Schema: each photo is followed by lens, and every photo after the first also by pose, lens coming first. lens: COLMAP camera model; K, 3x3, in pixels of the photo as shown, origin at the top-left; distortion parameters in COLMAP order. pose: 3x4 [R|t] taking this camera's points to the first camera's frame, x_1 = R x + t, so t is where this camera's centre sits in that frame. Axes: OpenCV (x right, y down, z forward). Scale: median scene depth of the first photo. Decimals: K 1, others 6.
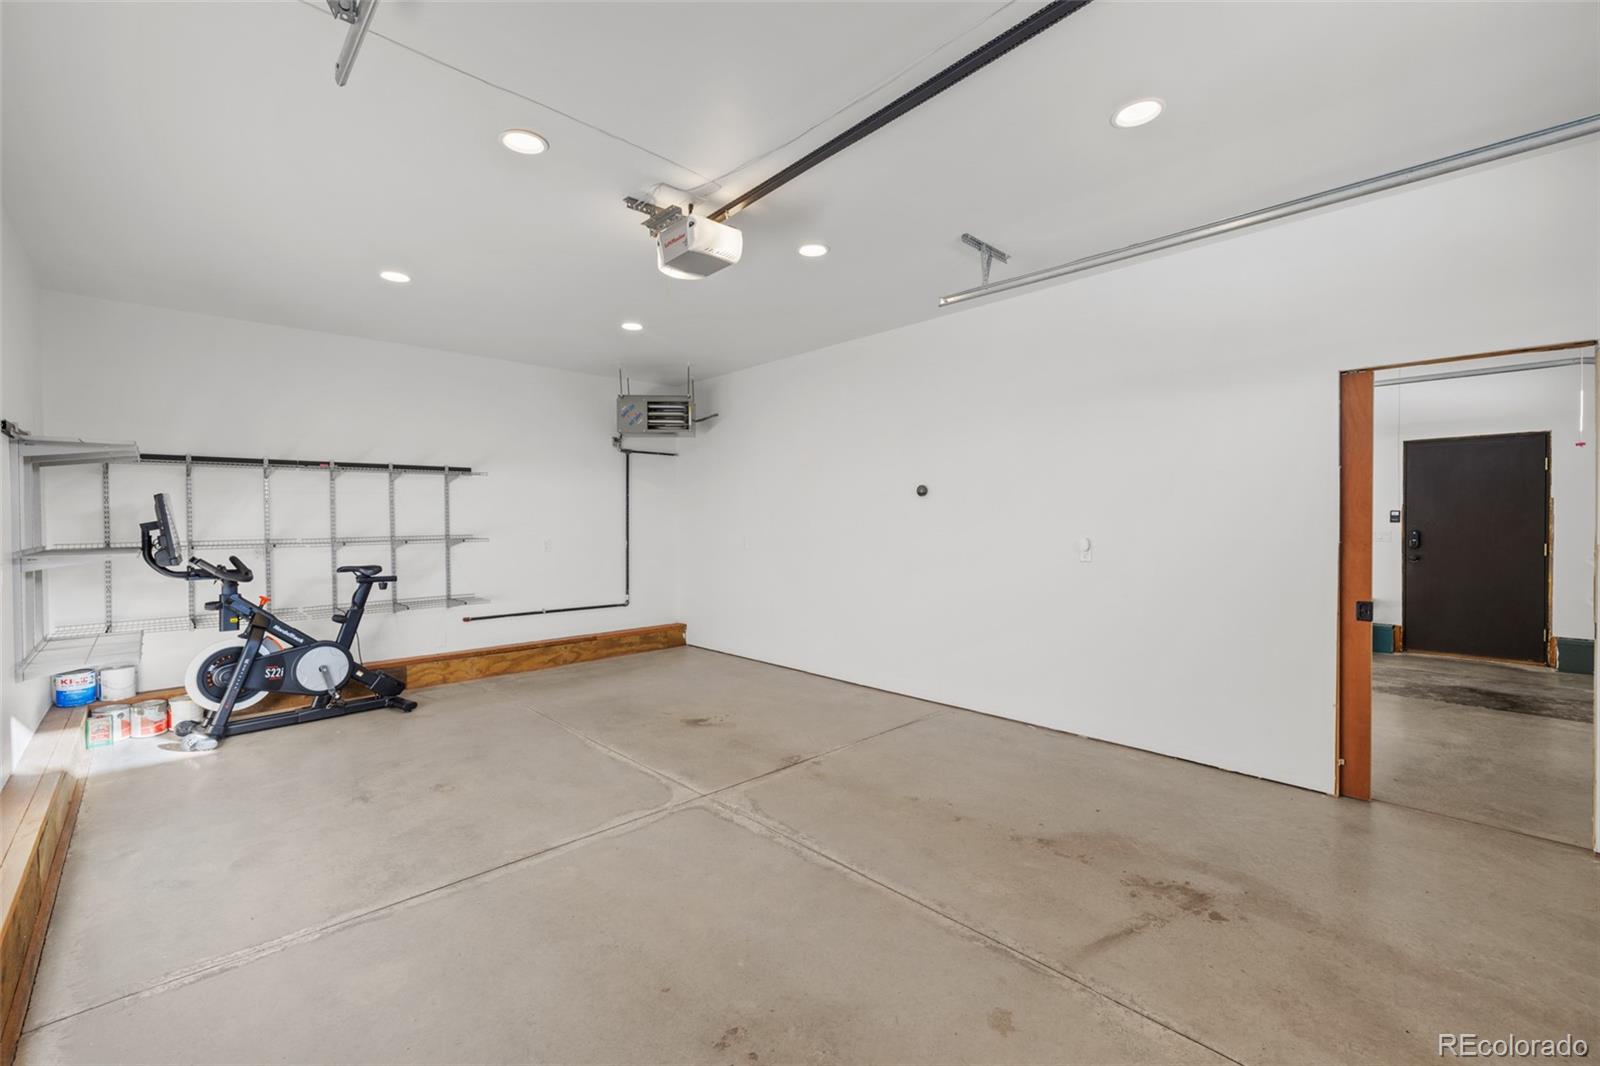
lens RADIAL K [[668.5, 0, 798.7], [0, 668.5, 529.2], [0, 0, 1]] dist [0.001035, 0.000088]
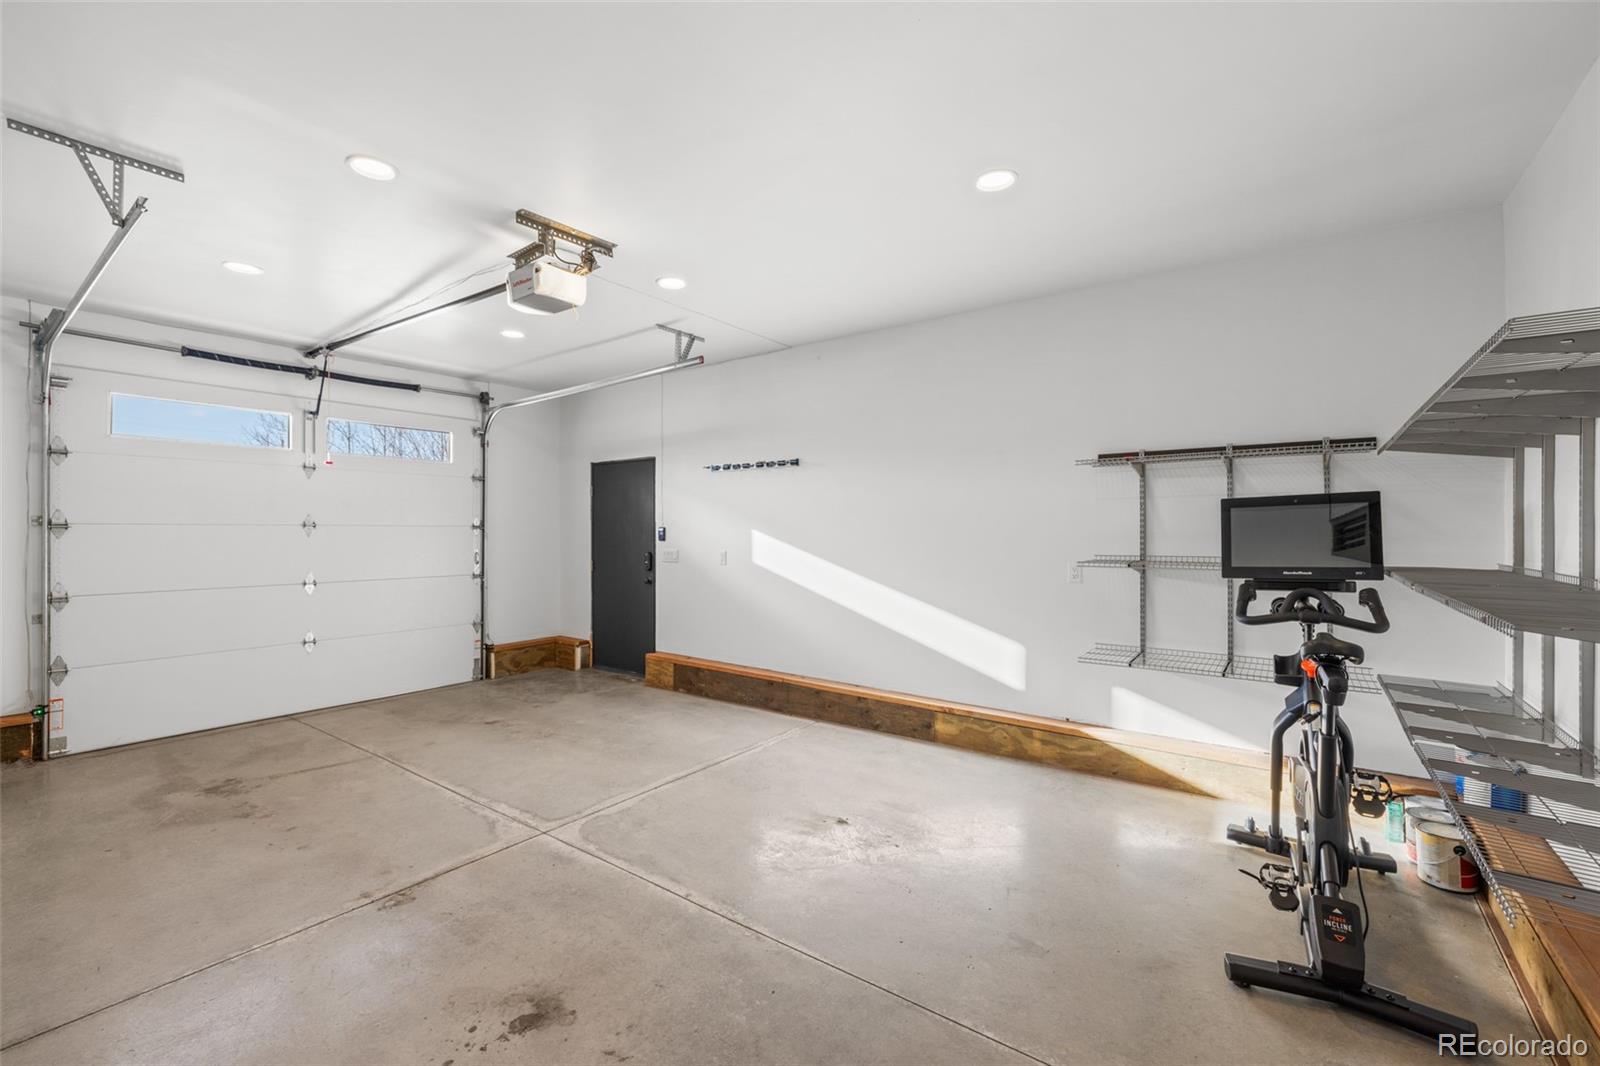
lens RADIAL K [[668.5, 0, 804.1], [0, 668.5, 529.6], [0, 0, 1]] dist [0.001035, 0.000088]
pose [[-0.984865, 0.011149, -0.172965, -0.372488], [0.008550, 0.999839, 0.015762, -0.041181], [0.173113, 0.014045, -0.984802, 2.154524]]
